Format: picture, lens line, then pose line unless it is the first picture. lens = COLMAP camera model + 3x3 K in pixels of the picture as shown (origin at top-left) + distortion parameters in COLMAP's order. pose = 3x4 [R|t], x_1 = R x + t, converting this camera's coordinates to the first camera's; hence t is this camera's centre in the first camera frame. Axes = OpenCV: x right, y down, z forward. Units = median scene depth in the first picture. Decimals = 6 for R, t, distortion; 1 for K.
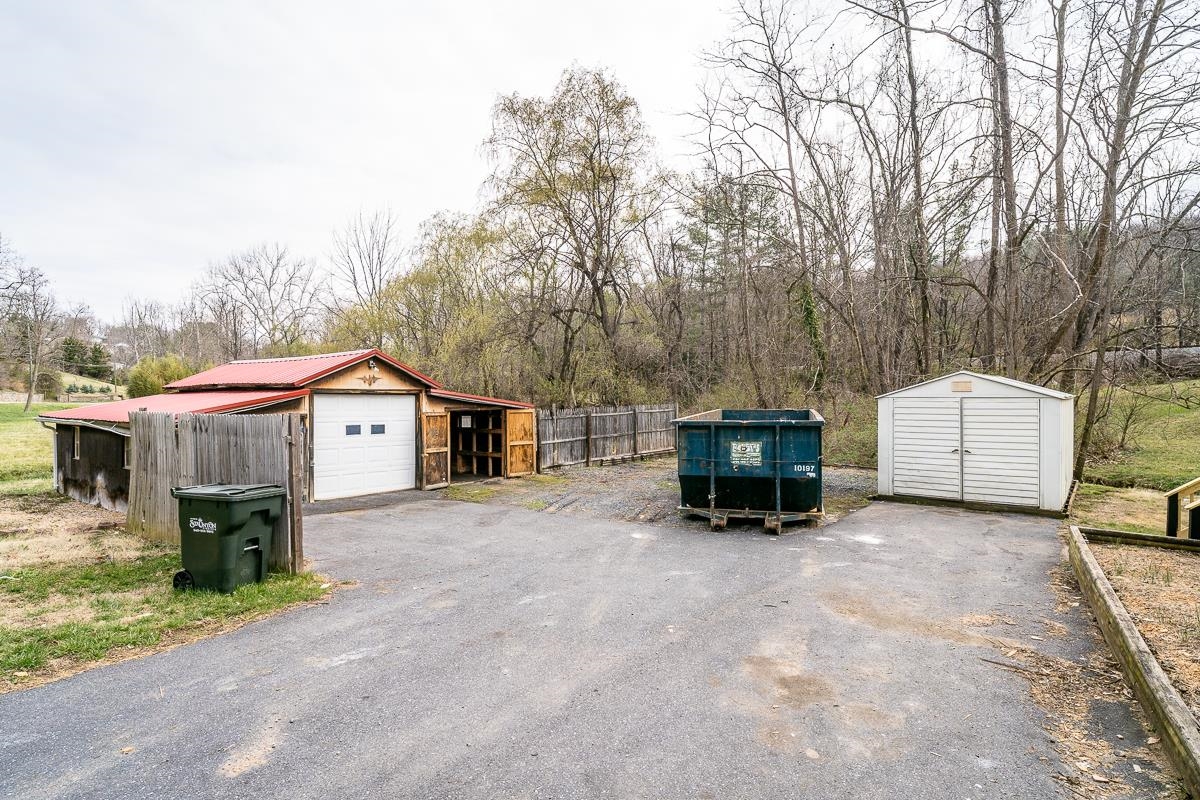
lens RADIAL K [[637.4, 0, 596.5], [0, 637.4, 399.1], [0, 0, 1]] dist [-0.004234, -0.000477]
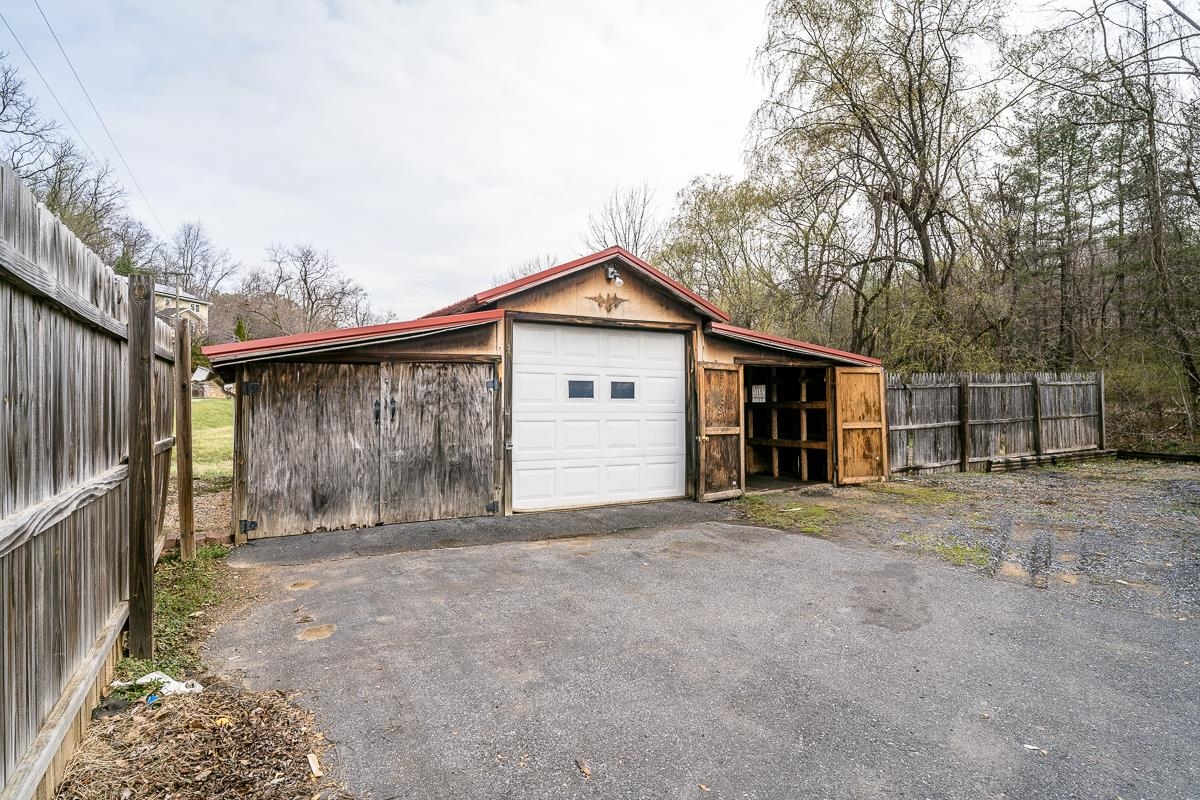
lens RADIAL K [[623.7, 0, 600.7], [0, 623.7, 378.6], [0, 0, 1]] dist [-0.001564, 0.000009]
pose [[0.925354, -0.015645, -0.378782, -0.141452], [0.001451, 0.999287, -0.037729, 0.054742], [0.379102, 0.034363, 0.924717, 0.449825]]
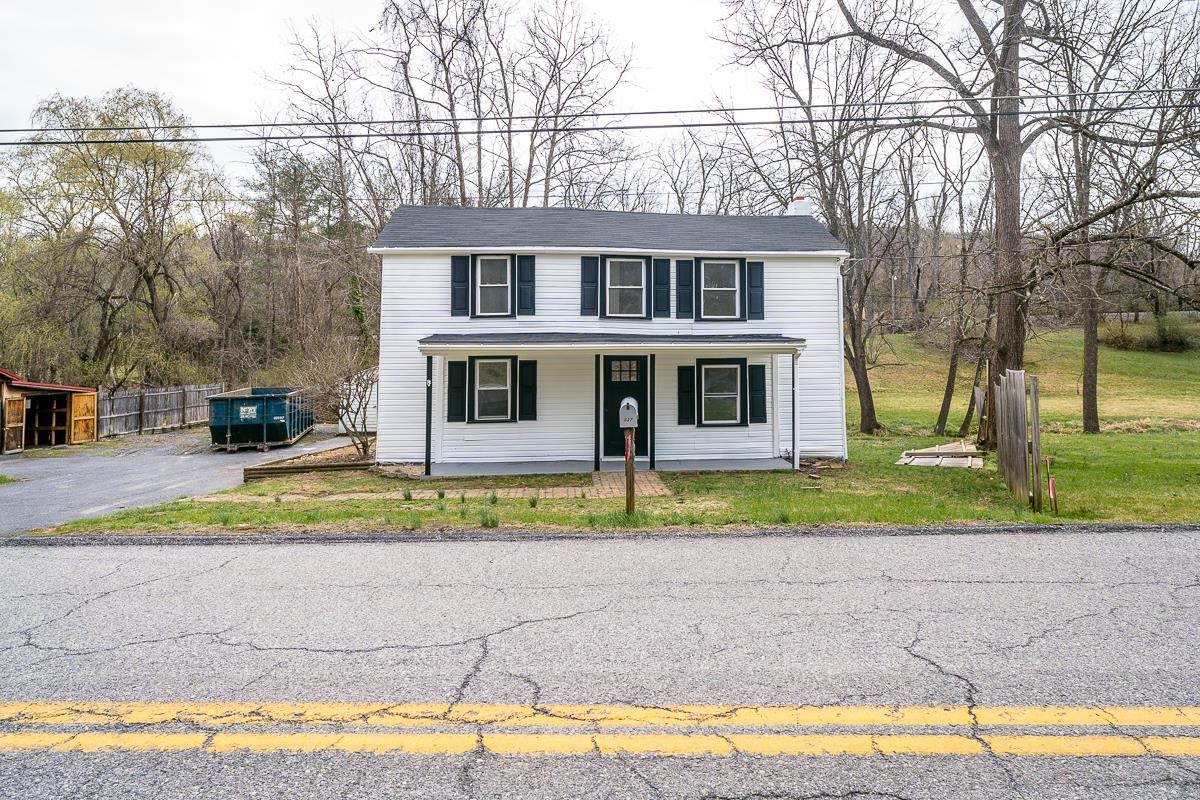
lens RADIAL K [[737.0, 0, 639.0], [0, 737.0, 311.9], [0, 0, 1]] dist [-0.002390, -0.000945]
pose [[0.820212, 0.026058, 0.571466, -0.058856], [0.015027, 0.997636, -0.067060, -0.037596], [-0.571863, 0.063591, 0.817881, -1.096307]]
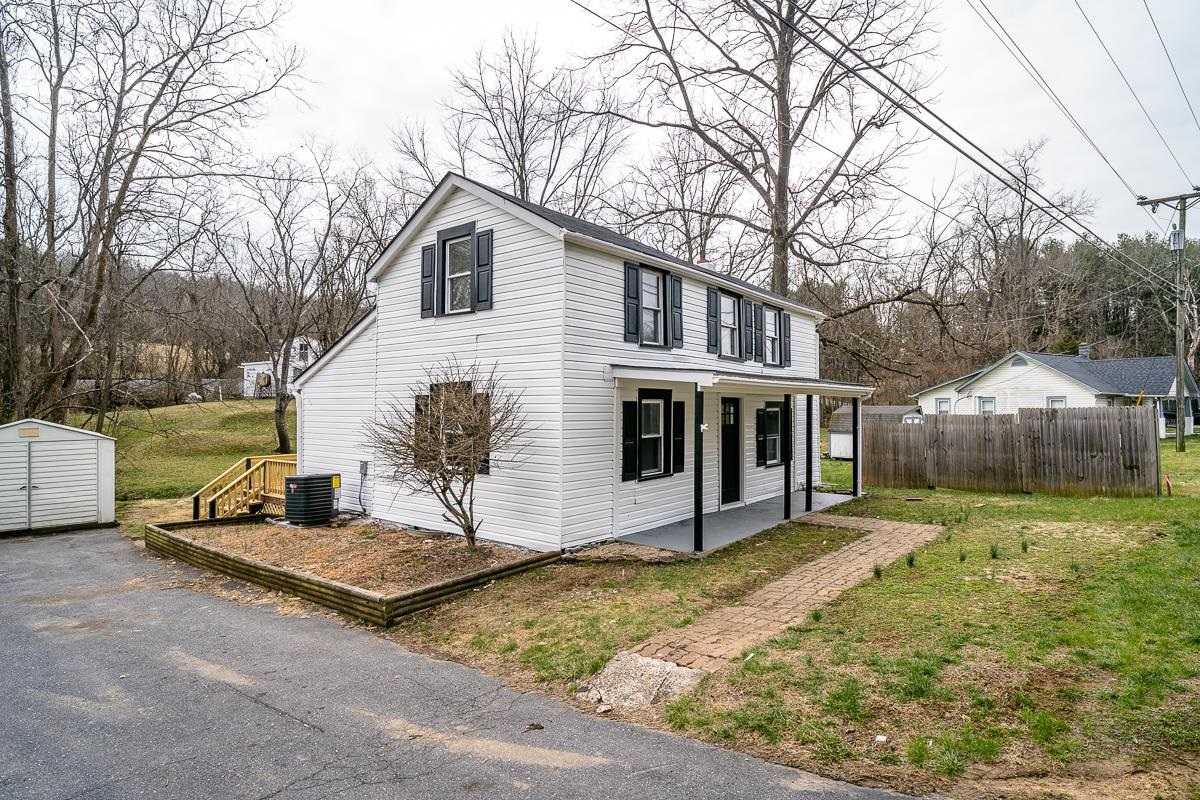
lens RADIAL K [[626.2, 0, 600.0], [0, 626.2, 400.0], [0, 0, 1]] dist [-0.000276, -0.000216]
pose [[0.165641, 0.011592, 0.986118, -0.333770], [0.020672, 0.999670, -0.015224, -0.034045], [-0.985969, 0.022906, 0.165347, -0.201126]]
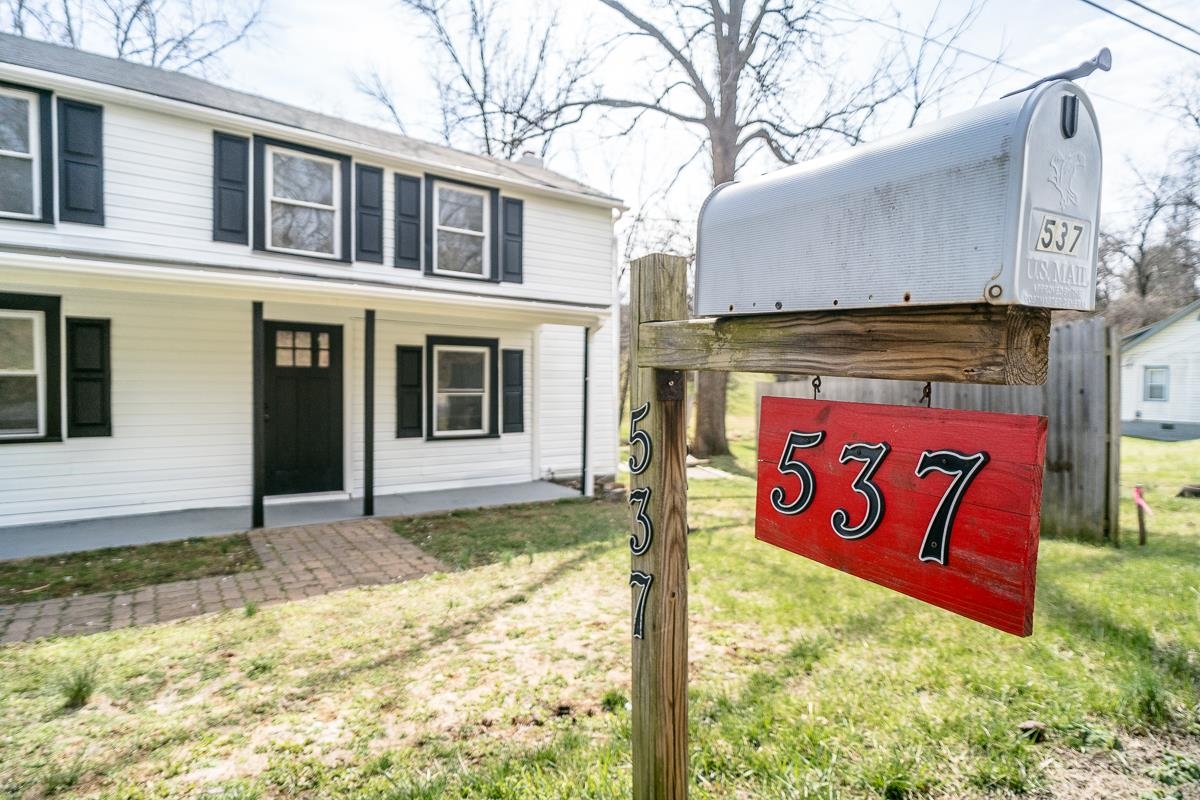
lens RADIAL K [[617.5, 0, 596.9], [0, 617.5, 404.6], [0, 0, 1]] dist [-0.002732, 0.000259]
pose [[0.434595, -0.022211, 0.900352, 0.169502], [0.007290, 0.999750, 0.021145, 0.011866], [-0.900596, -0.002626, 0.434648, -0.667105]]
